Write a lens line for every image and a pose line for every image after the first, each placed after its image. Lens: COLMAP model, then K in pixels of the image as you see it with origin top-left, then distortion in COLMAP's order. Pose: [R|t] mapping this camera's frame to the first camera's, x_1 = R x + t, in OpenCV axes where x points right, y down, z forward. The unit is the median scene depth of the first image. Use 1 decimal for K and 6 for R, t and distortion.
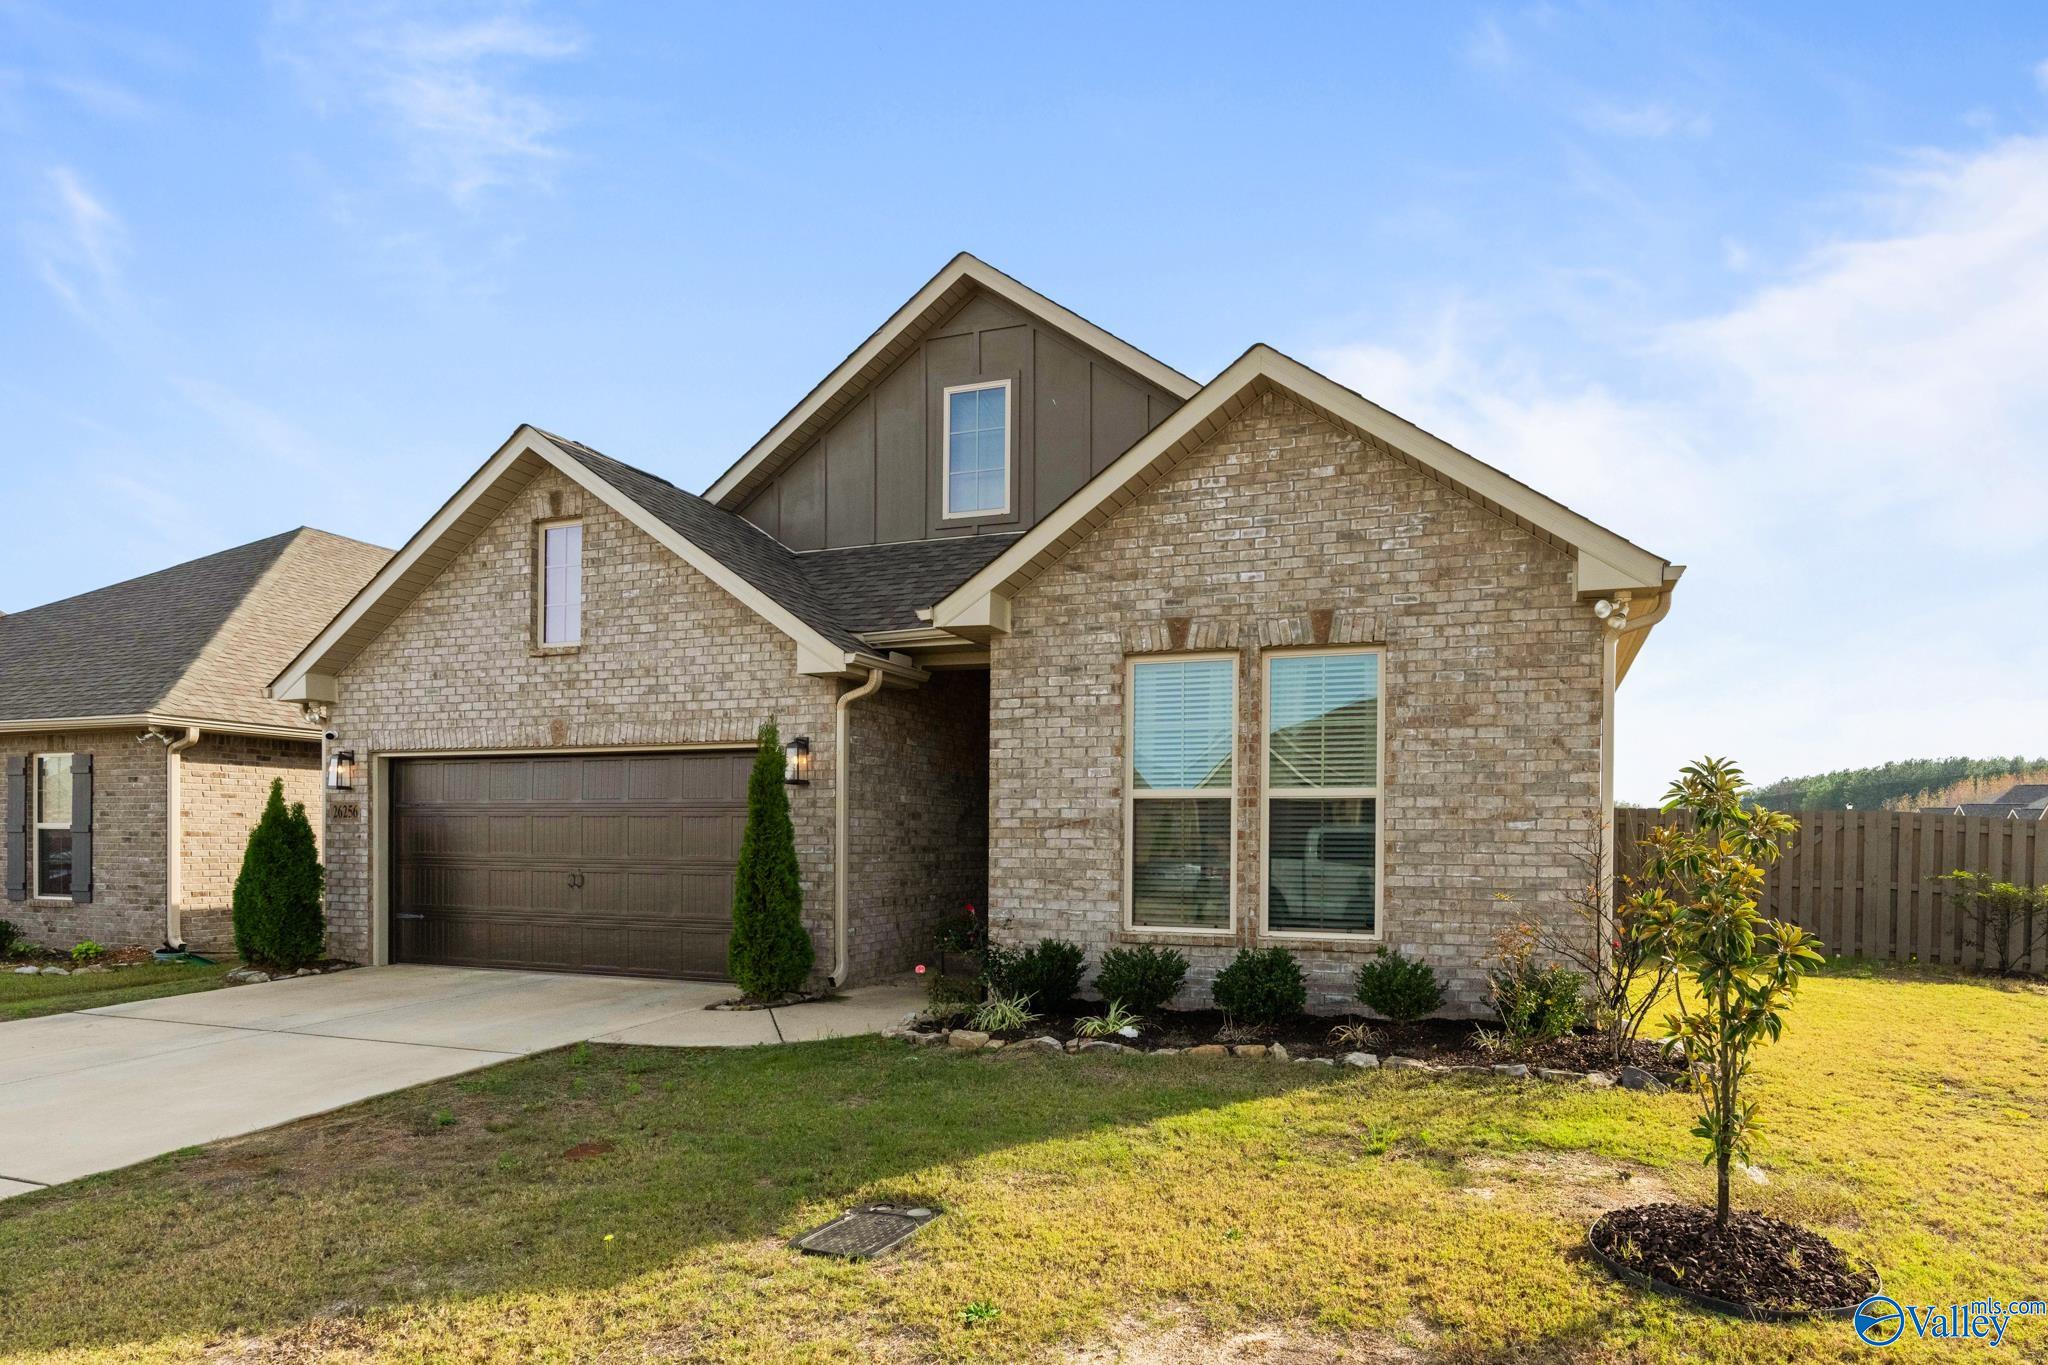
lens RADIAL K [[940.2, 0, 1136.4], [0, 940.2, 840.3], [0, 0, 1]] dist [-0.012781, 0.005215]
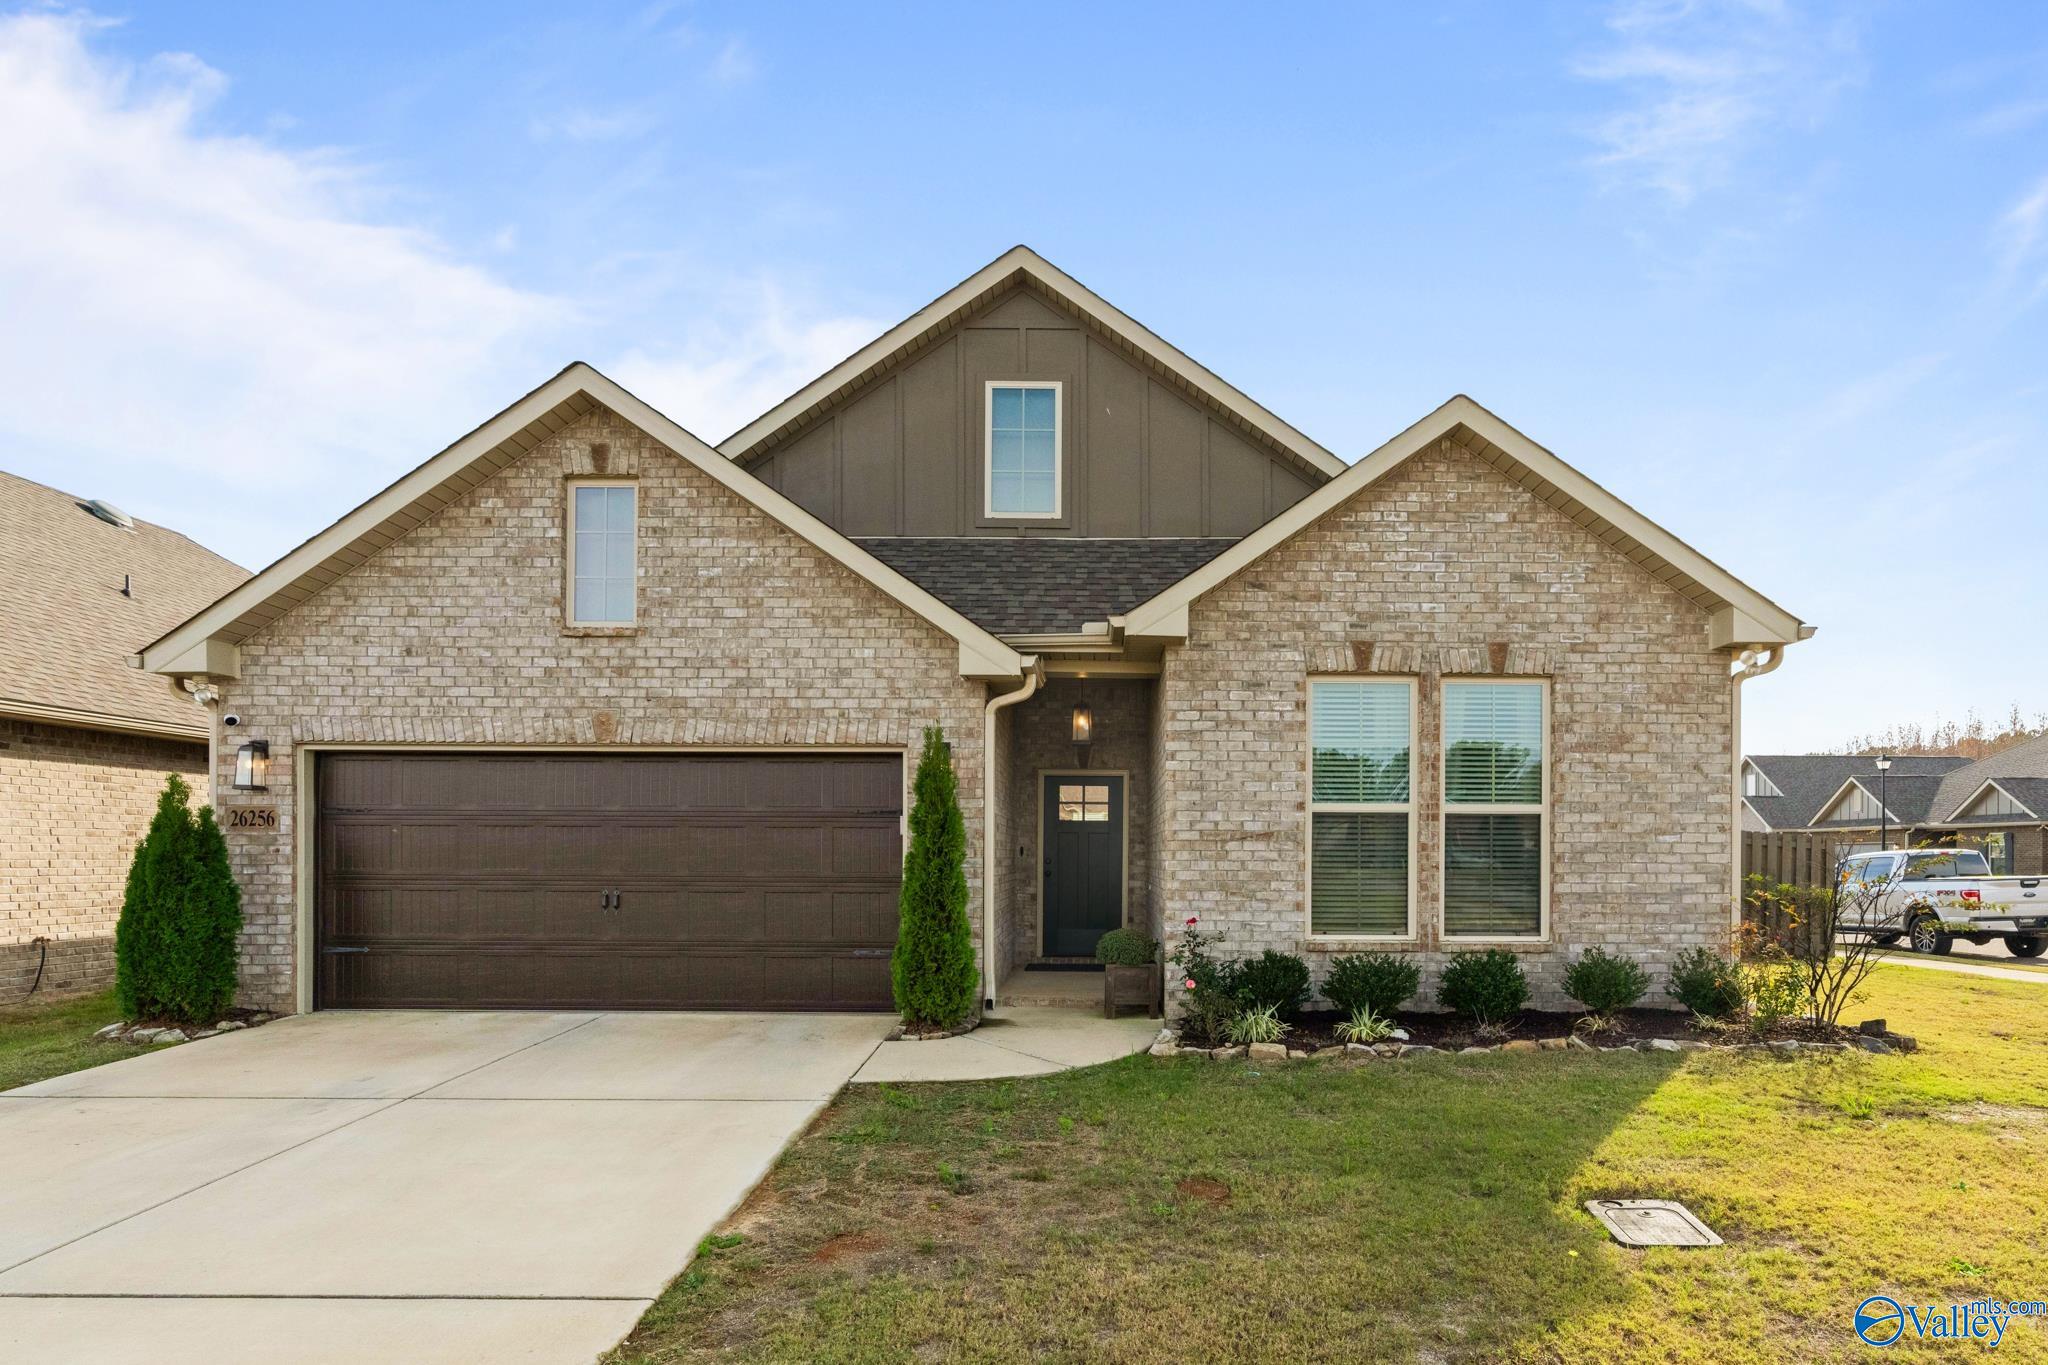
lens RADIAL K [[940.2, 0, 1064.3], [0, 940.2, 846.5], [0, 0, 1]] dist [-0.012781, 0.005215]
pose [[0.960396, -0.001834, 0.278632, -0.496885], [0.002759, 0.999992, -0.002930, -0.003685], [-0.278624, 0.003582, 0.960394, 0.072121]]
